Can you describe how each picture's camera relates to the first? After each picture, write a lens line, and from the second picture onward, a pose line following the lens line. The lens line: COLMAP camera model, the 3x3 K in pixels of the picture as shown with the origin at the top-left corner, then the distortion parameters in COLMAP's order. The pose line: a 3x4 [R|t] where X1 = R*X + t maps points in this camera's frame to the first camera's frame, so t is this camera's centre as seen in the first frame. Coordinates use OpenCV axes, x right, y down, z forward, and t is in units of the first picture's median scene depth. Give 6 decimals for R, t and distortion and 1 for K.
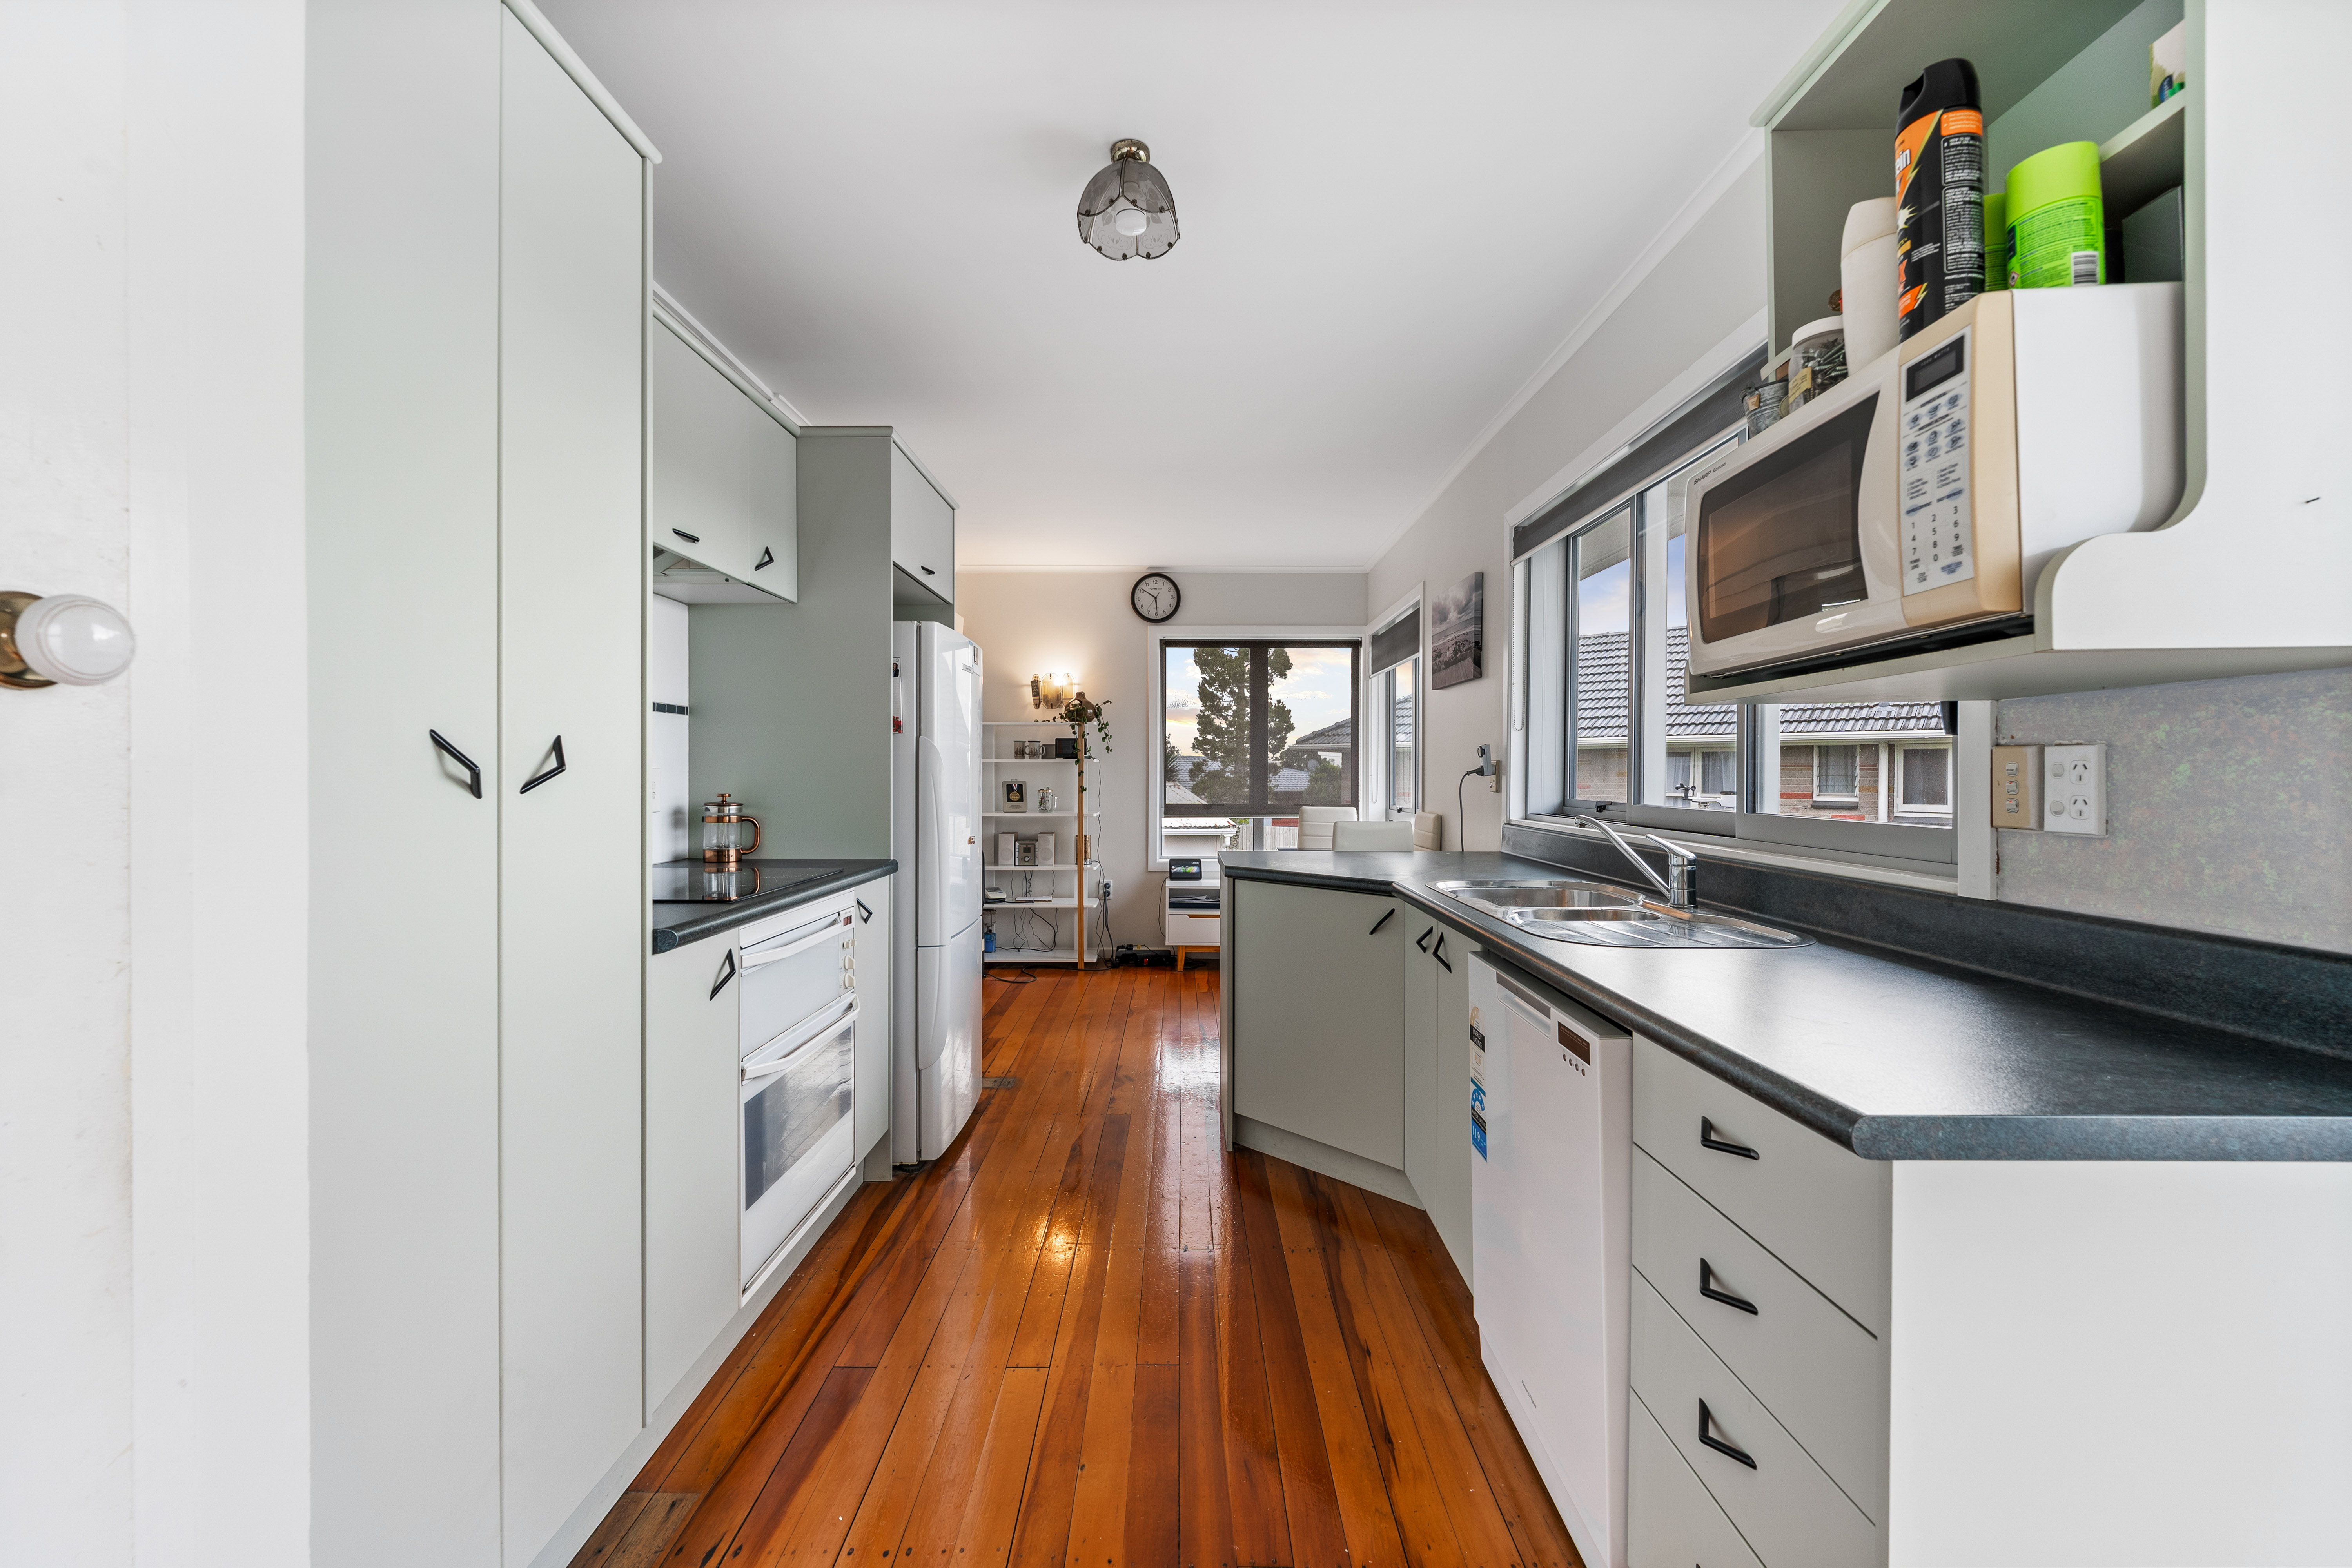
lens RADIAL K [[959.2, 0, 1166.2], [0, 959.2, 780.7], [0, 0, 1]] dist [0.000460, -0.000956]
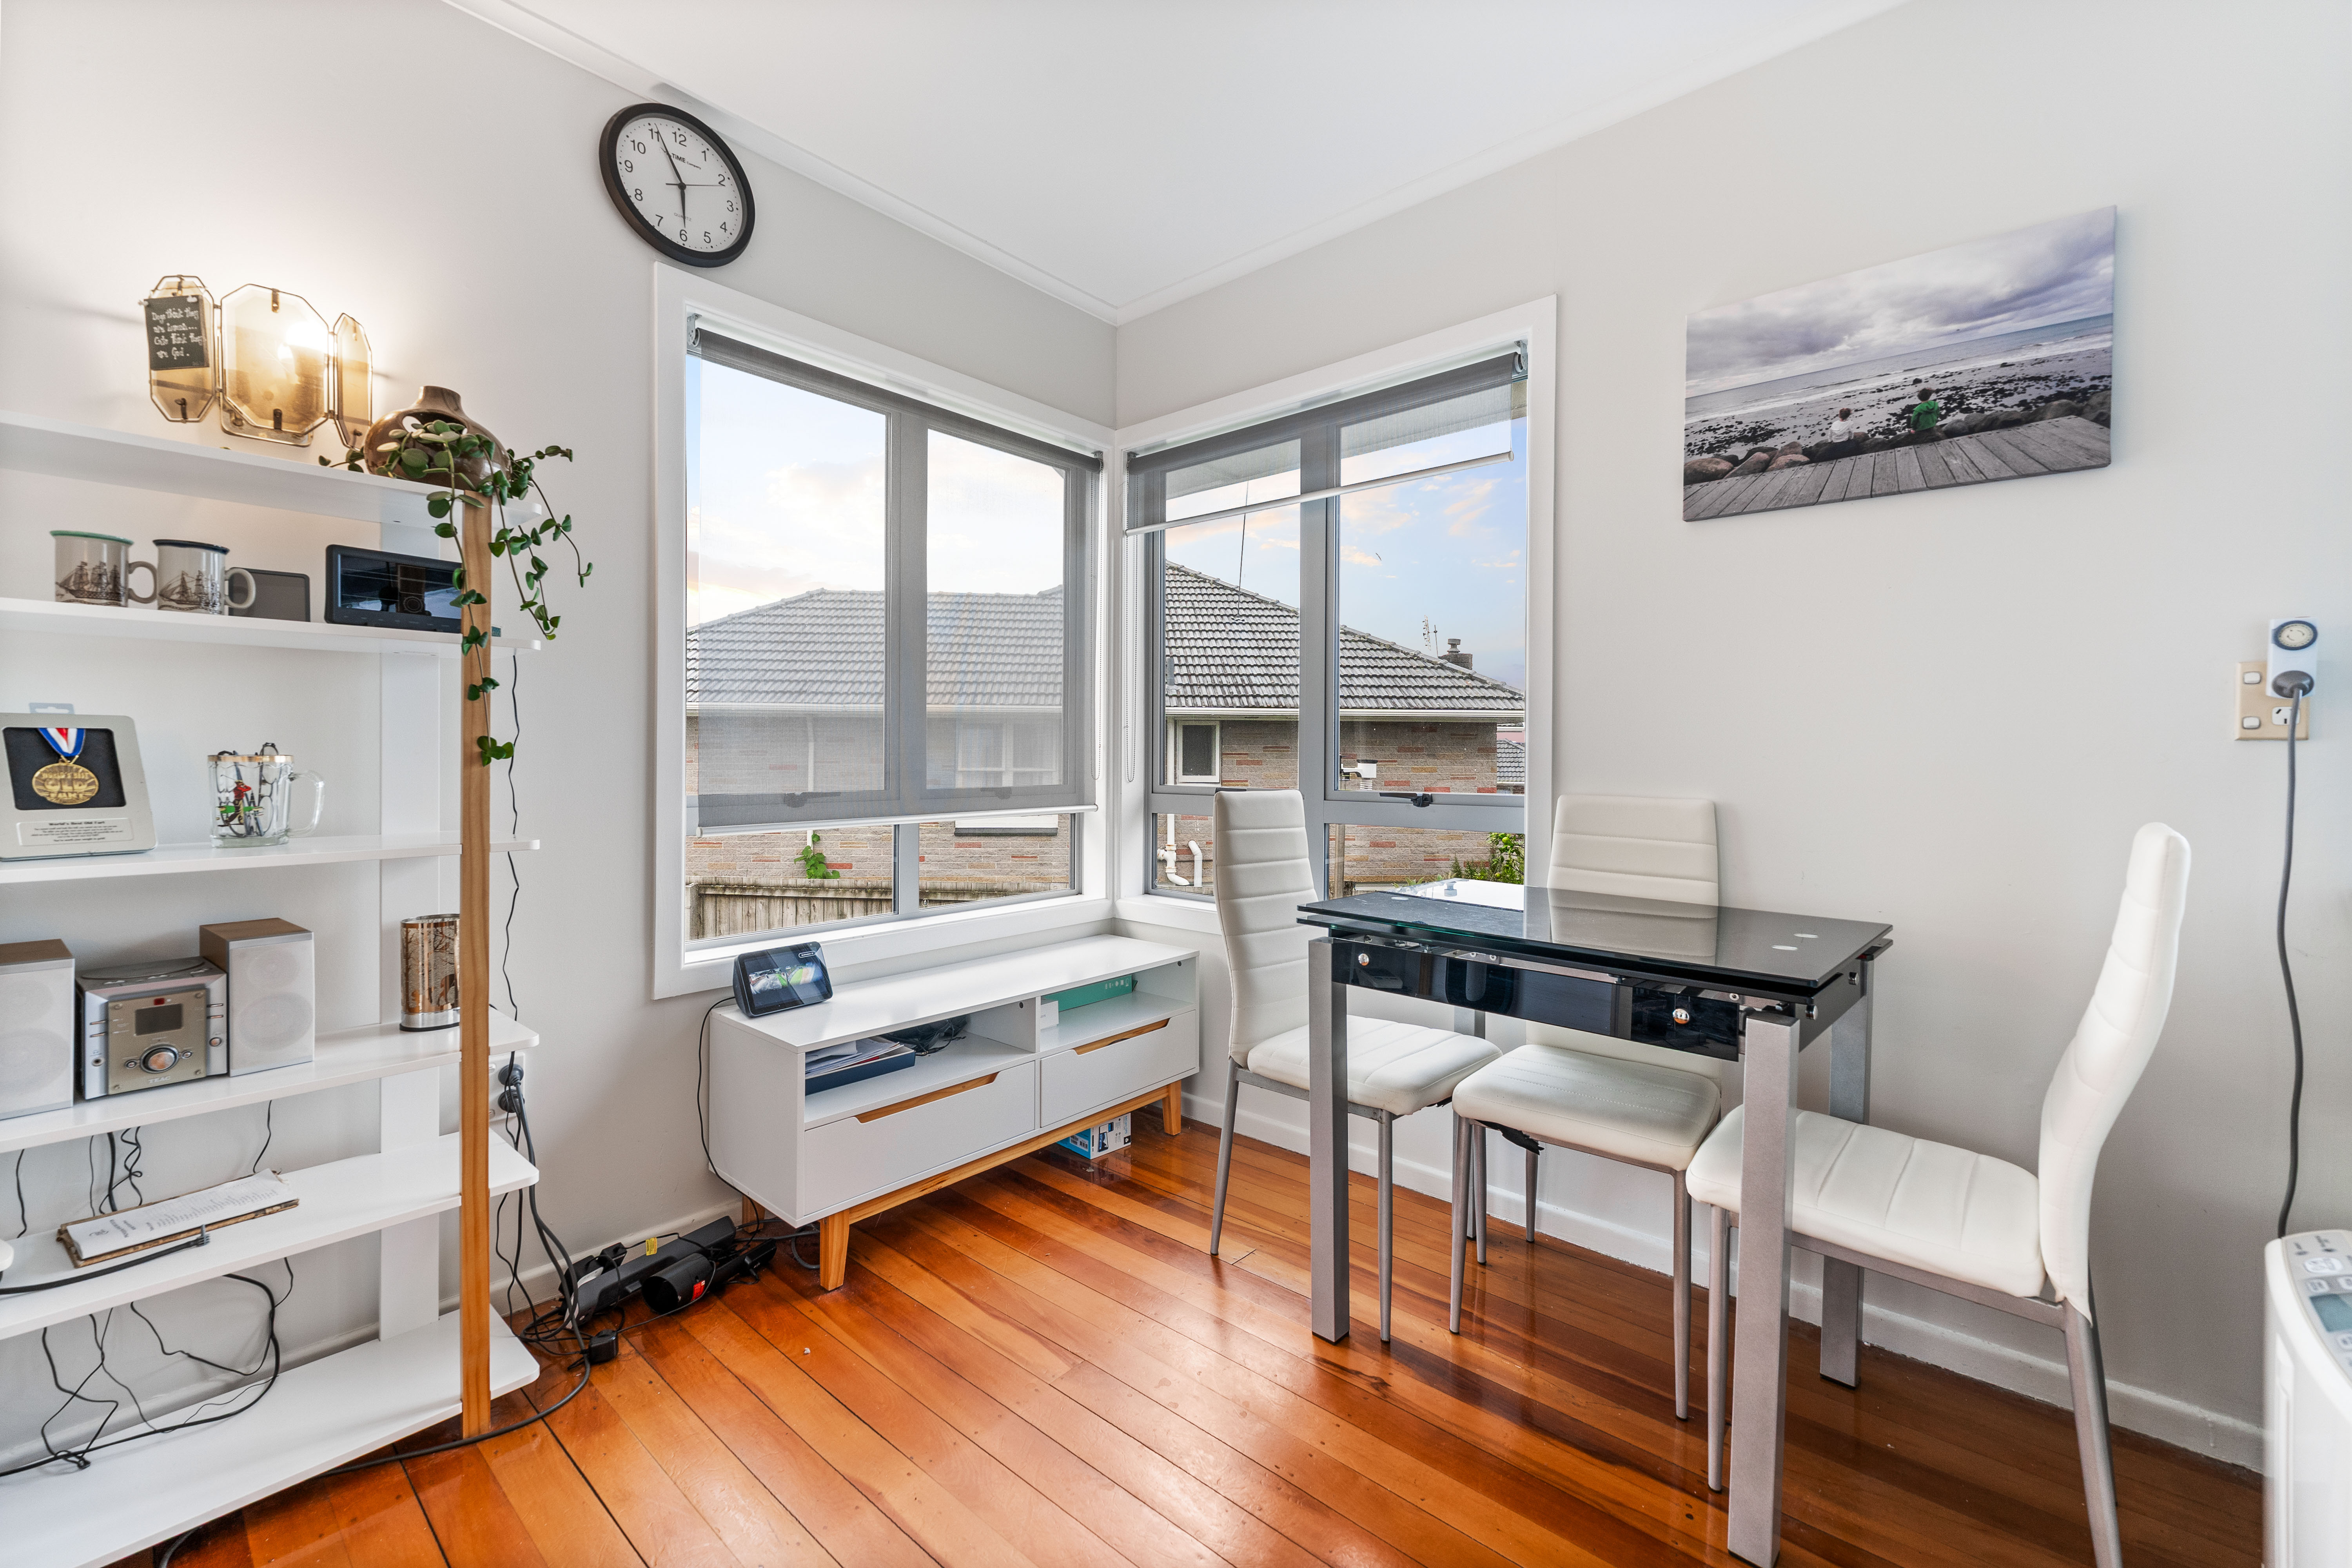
lens RADIAL K [[959.2, 0, 1176.0], [0, 959.2, 762.8], [0, 0, 1]] dist [0.000460, -0.000956]
pose [[0.647242, -0.005097, 0.762268, -0.340306], [0.002915, 0.999987, 0.004211, 0.024538], [-0.762279, -0.000503, 0.647248, 1.411233]]
